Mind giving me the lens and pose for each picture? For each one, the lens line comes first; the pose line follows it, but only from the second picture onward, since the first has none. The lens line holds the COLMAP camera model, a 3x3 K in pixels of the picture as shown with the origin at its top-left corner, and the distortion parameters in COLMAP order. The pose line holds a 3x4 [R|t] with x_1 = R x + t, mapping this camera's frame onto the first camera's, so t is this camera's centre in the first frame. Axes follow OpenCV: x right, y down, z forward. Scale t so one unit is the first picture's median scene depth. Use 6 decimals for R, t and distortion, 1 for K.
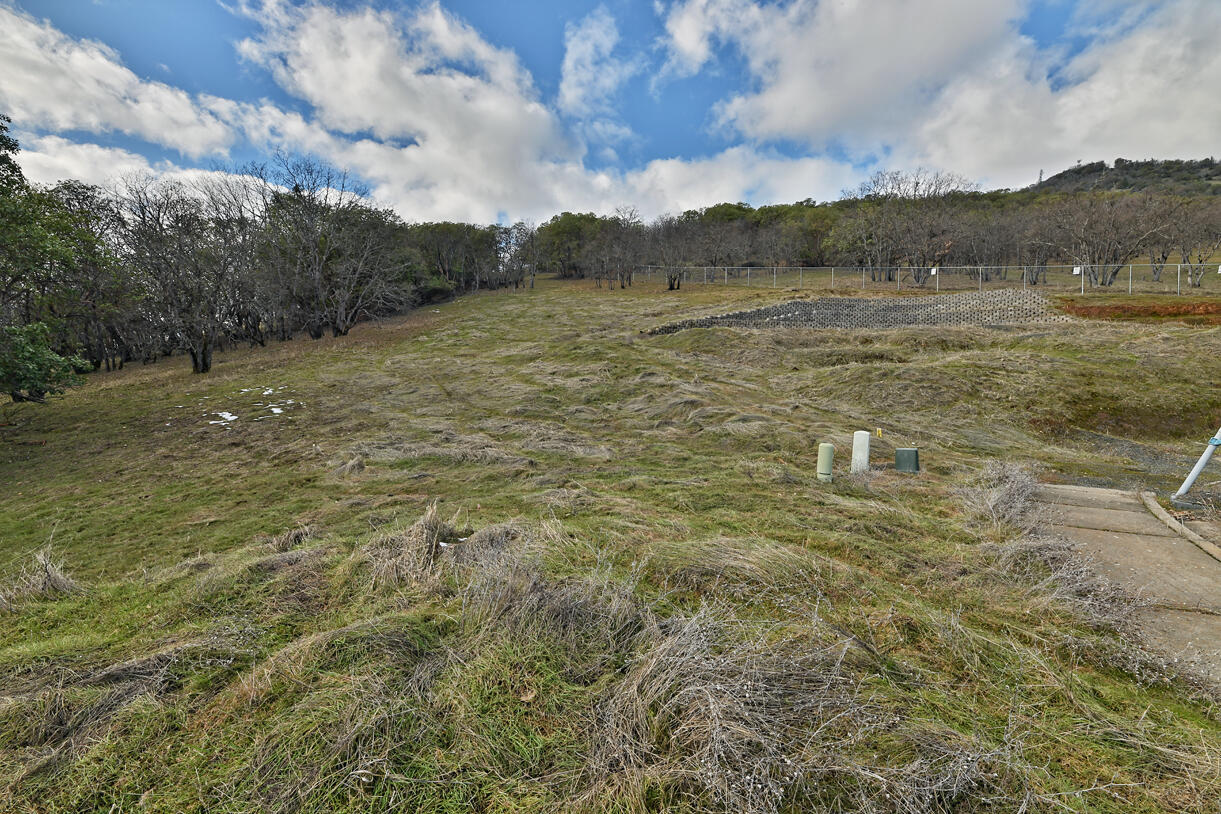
lens RADIAL K [[492.0, 0, 611.9], [0, 492.0, 406.5], [0, 0, 1]] dist [-0.000987, -0.001563]
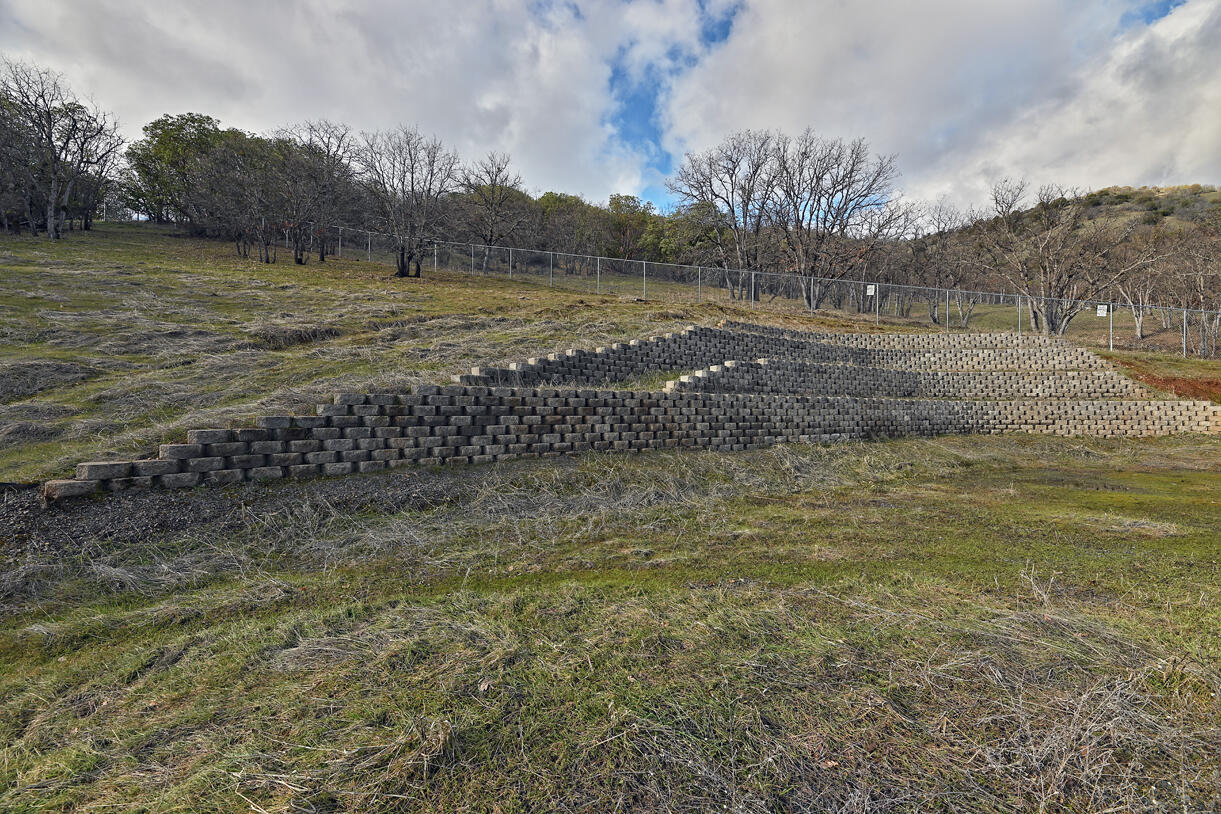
lens RADIAL K [[492.0, 0, 610.2], [0, 492.0, 412.5], [0, 0, 1]] dist [-0.000987, -0.001563]
pose [[0.899698, -0.005925, 0.436473, 0.210077], [0.004780, 0.999982, 0.003722, -0.230511], [-0.436487, -0.001263, 0.899710, 1.056551]]
